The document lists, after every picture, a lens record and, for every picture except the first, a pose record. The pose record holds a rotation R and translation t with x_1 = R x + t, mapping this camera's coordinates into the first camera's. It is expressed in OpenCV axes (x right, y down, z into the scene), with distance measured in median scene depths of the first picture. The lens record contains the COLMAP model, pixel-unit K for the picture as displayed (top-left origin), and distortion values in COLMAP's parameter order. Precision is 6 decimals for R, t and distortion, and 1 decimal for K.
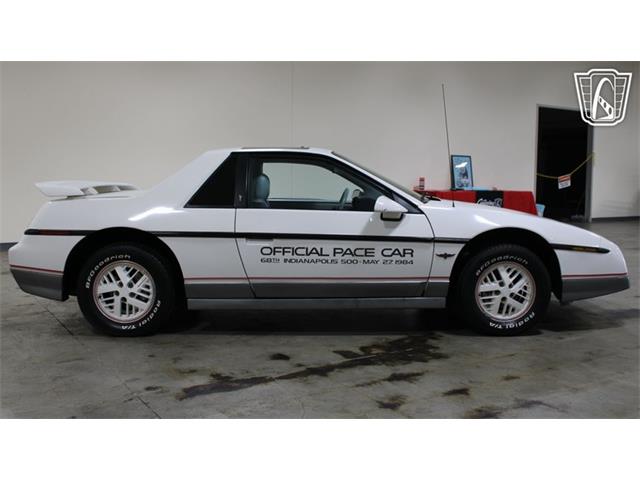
lens RADIAL K [[725.1, 0, 324.4], [0, 725.1, 235.6], [0, 0, 1]] dist [-0.146523, 0.000000]
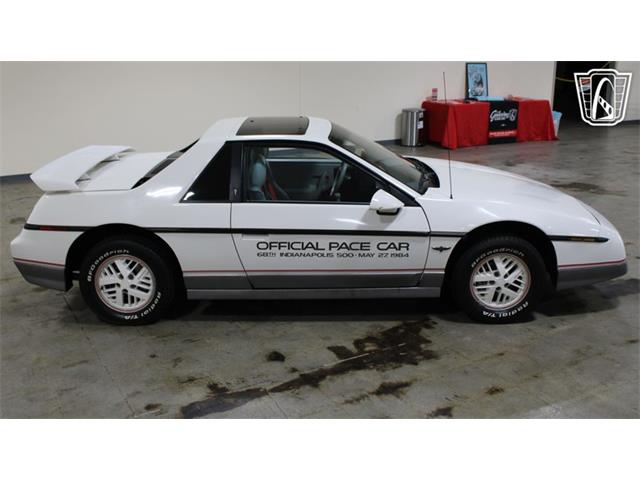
lens RADIAL K [[725.1, 0, 323.8], [0, 725.1, 243.3], [0, 0, 1]] dist [-0.146523, 0.000000]
pose [[0.999578, 0.004240, -0.028725, 0.033959], [0.001849, 0.977977, 0.208702, -0.191516], [0.028978, -0.208667, 0.977557, 0.016981]]
